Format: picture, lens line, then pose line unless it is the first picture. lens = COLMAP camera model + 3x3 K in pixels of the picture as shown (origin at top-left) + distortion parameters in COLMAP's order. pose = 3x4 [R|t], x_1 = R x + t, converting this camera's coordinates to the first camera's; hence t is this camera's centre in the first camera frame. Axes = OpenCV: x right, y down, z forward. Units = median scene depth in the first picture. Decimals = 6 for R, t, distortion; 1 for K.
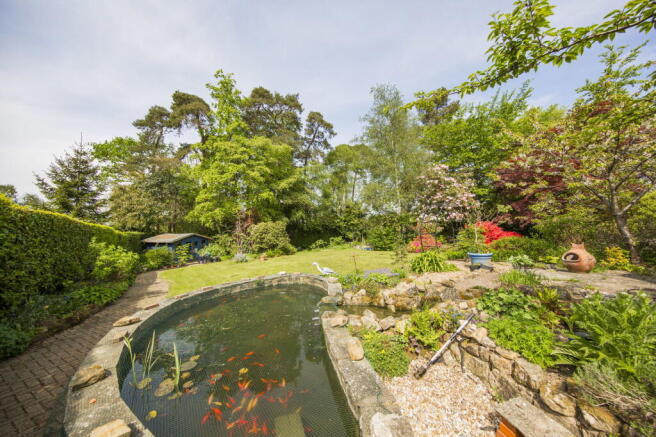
lens RADIAL K [[212.2, 0, 328.0], [0, 212.2, 218.5], [0, 0, 1]] dist [-0.000151, 0.000036]
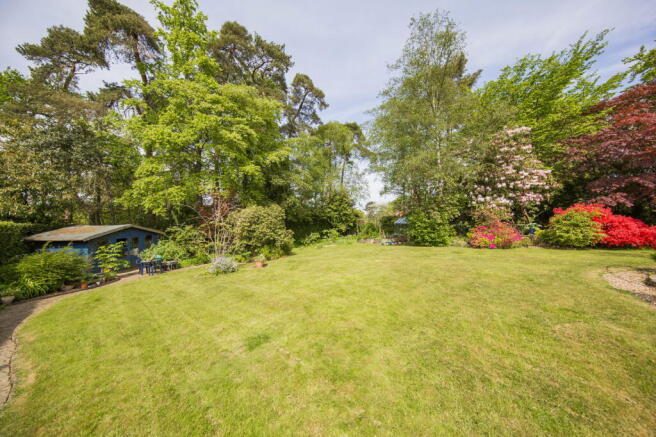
lens RADIAL K [[210.8, 0, 328.0], [0, 210.8, 218.5], [0, 0, 1]] dist [-0.000529, -0.000291]
pose [[0.985650, -0.000423, 0.168802, -0.150206], [-0.004771, 0.999527, 0.030365, 0.027358], [-0.168735, -0.030735, 0.985182, 0.262524]]
